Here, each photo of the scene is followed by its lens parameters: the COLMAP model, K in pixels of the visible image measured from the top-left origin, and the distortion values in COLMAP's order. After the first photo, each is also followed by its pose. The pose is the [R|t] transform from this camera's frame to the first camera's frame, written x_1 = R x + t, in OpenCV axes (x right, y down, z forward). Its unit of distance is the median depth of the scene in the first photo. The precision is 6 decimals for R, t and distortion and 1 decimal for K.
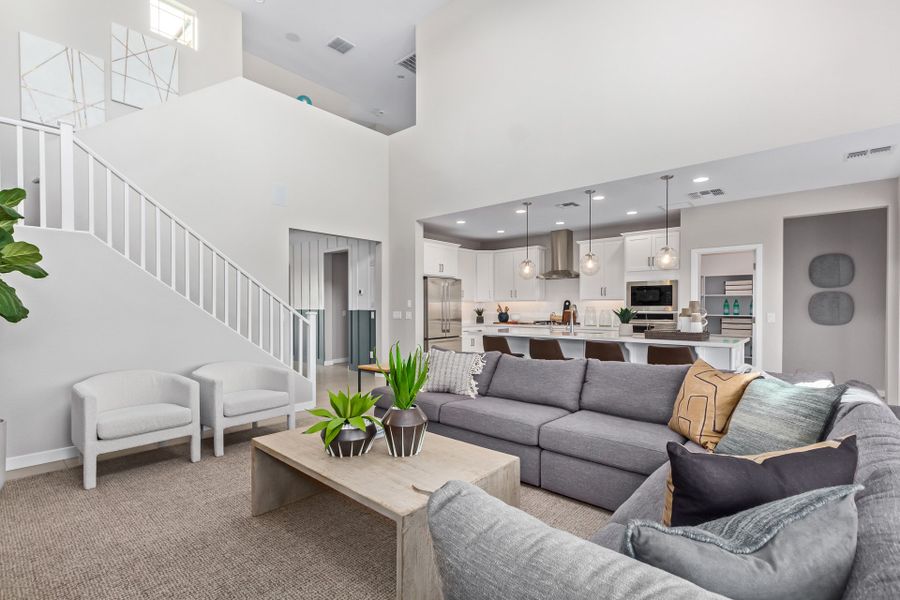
lens RADIAL K [[413.2, 0, 449.2], [0, 413.2, 304.9], [0, 0, 1]] dist [-0.004609, -0.000879]
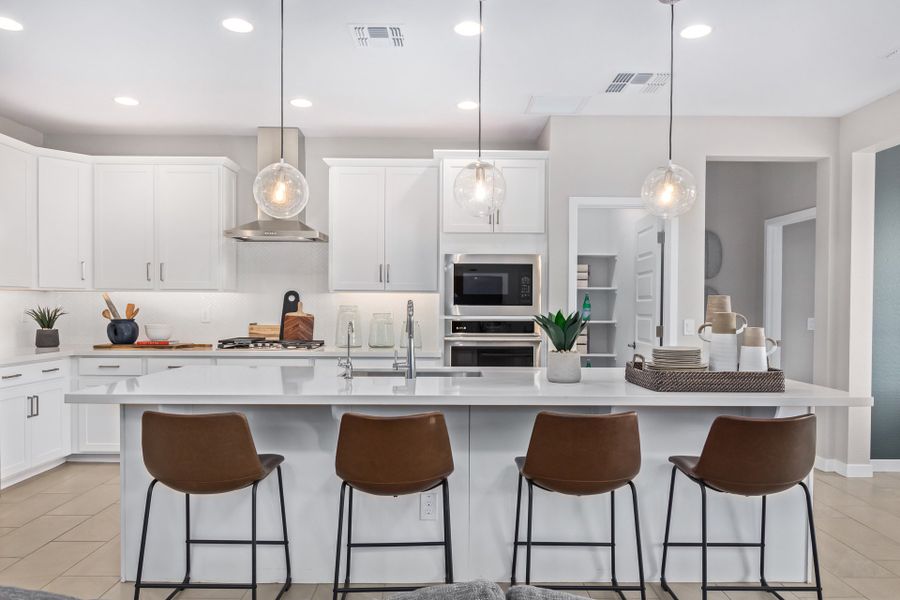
lens RADIAL K [[608.0, 0, 448.1], [0, 608.0, 309.4], [0, 0, 1]] dist [0.006432, -0.000446]
pose [[0.742772, 0.002628, 0.669540, -0.027956], [-0.011270, 0.999900, 0.008578, 0.001190], [-0.669450, -0.013917, 0.742727, 0.421318]]
